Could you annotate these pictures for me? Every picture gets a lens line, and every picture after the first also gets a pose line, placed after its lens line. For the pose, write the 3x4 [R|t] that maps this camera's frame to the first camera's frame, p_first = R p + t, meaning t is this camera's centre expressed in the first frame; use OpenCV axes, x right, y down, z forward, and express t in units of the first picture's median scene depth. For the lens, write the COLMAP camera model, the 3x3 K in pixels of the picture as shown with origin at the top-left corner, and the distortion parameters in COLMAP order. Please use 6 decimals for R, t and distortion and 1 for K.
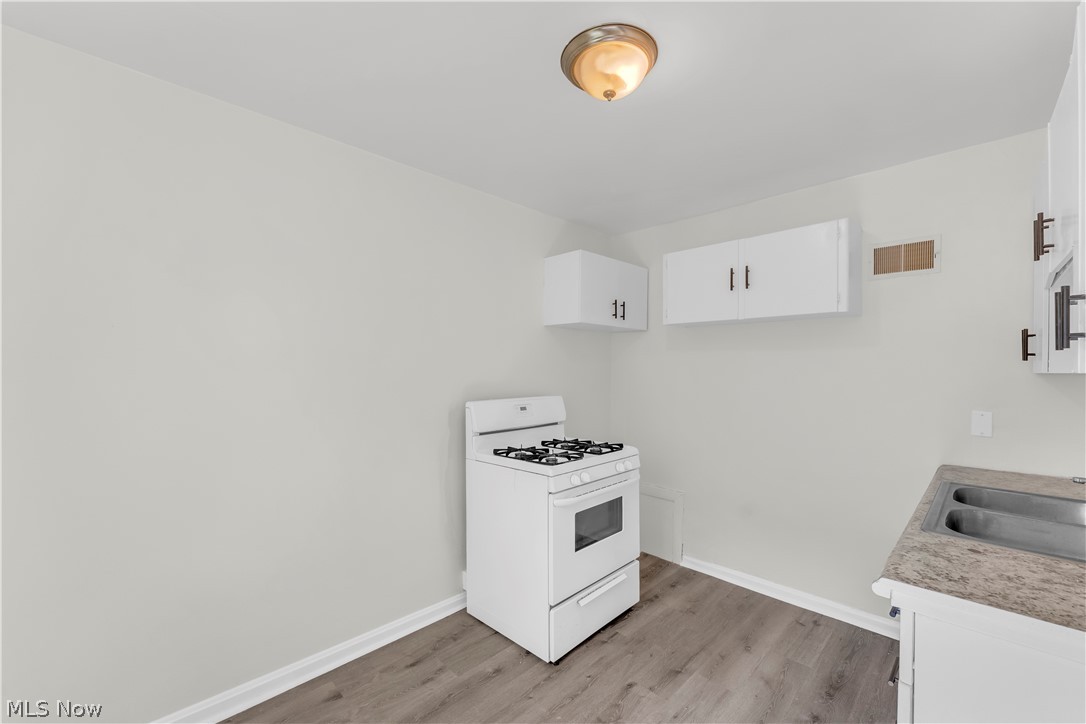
lens RADIAL K [[441.1, 0, 534.5], [0, 441.1, 368.4], [0, 0, 1]] dist [-0.000112, -0.000809]
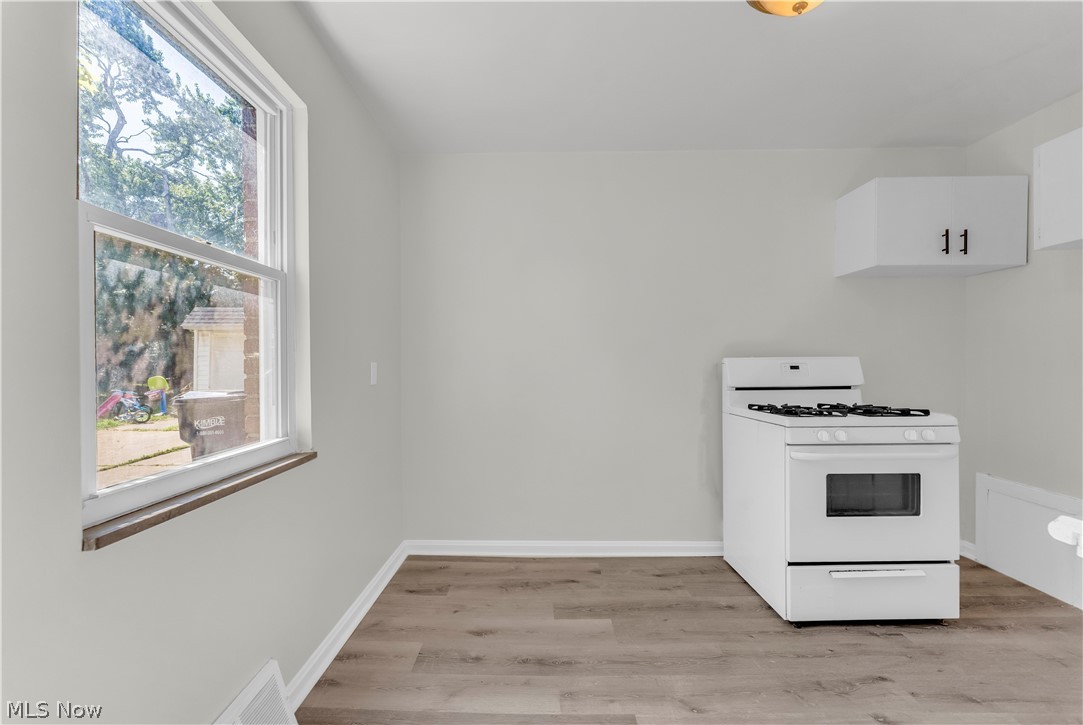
lens RADIAL K [[439.9, 0, 538.1], [0, 439.9, 365.3], [0, 0, 1]] dist [-0.000112, -0.000809]
pose [[0.710243, -0.002998, -0.703950, 0.290293], [0.008989, 0.999948, 0.004811, 0.091704], [0.703899, -0.009745, 0.710233, -0.048861]]
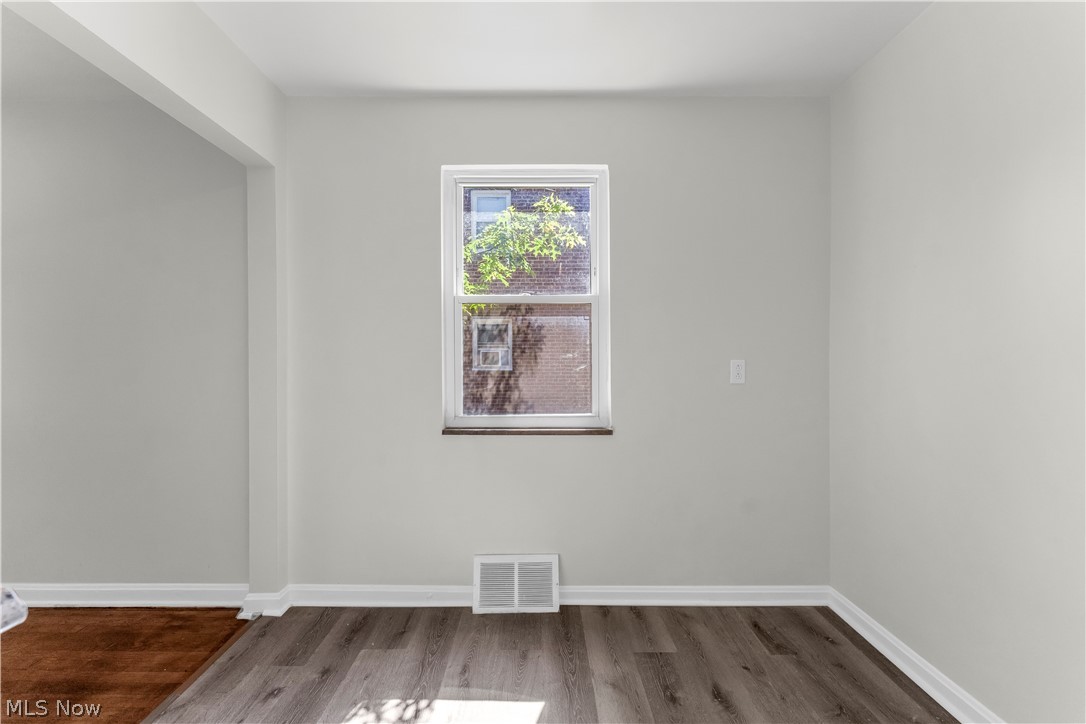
lens RADIAL K [[446.3, 0, 539.0], [0, 446.3, 367.7], [0, 0, 1]] dist [0.000592, 0.000084]
pose [[-0.695558, 0.007603, -0.718429, 0.304799], [0.000640, 0.999950, 0.009963, 0.091212], [0.718469, 0.006470, -0.695529, 0.740980]]
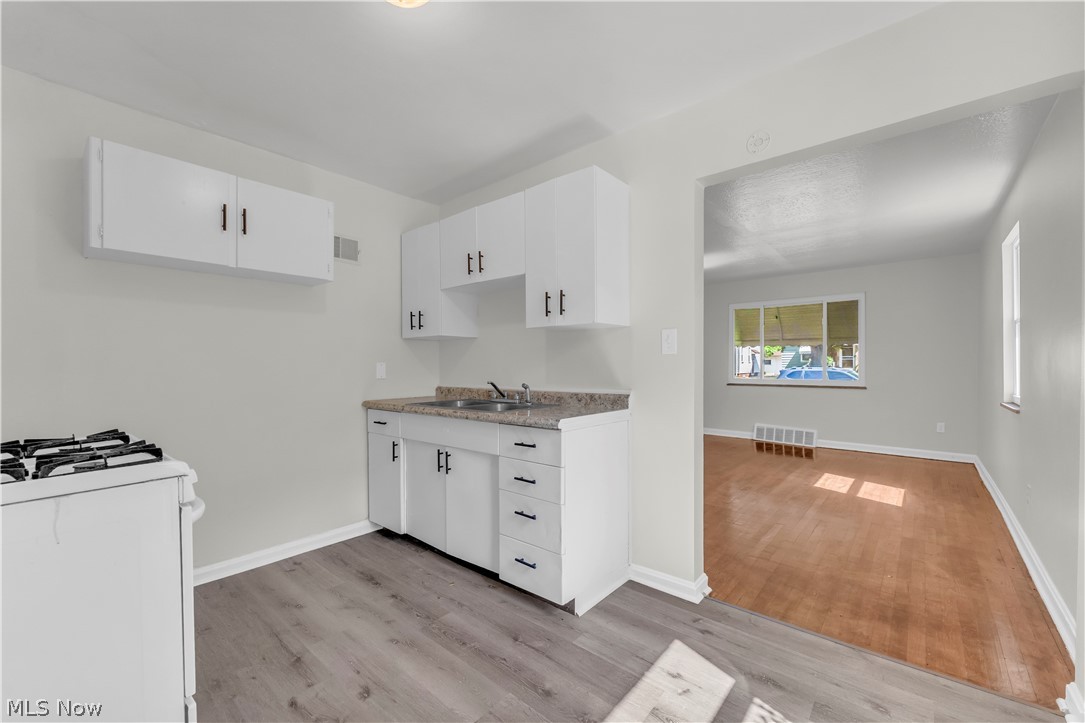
lens RADIAL K [[440.7, 0, 529.8], [0, 440.7, 369.9], [0, 0, 1]] dist [-0.000112, -0.000809]
pose [[-0.068125, -0.014735, 0.997568, -0.504315], [0.001023, 0.999889, 0.014840, 0.090400], [-0.997676, 0.002032, -0.068103, 0.531778]]
